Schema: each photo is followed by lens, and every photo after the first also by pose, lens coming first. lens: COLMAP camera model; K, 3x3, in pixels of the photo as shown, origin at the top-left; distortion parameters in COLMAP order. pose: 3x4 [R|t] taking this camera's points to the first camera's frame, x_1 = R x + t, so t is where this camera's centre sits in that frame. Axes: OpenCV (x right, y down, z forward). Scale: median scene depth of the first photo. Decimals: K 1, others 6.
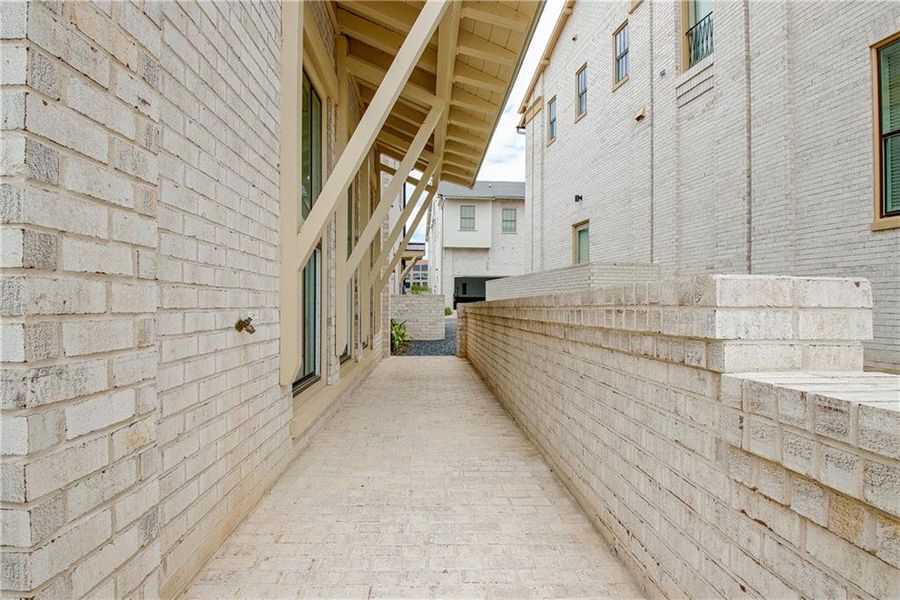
lens RADIAL K [[440.2, 0, 443.4], [0, 440.2, 301.4], [0, 0, 1]] dist [-0.009160, -0.001399]
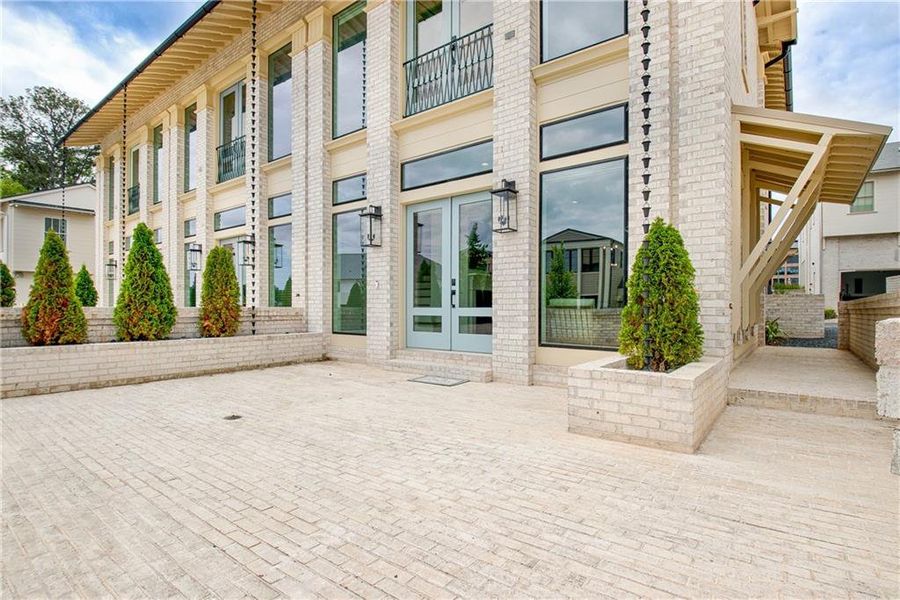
lens RADIAL K [[440.2, 0, 443.4], [0, 440.2, 301.4], [0, 0, 1]] dist [-0.009160, -0.001399]
pose [[0.753364, -0.005369, -0.657582, 0.003549], [0.002128, 0.999981, -0.005727, 0.005833], [0.657601, 0.002915, 0.753361, -0.373721]]
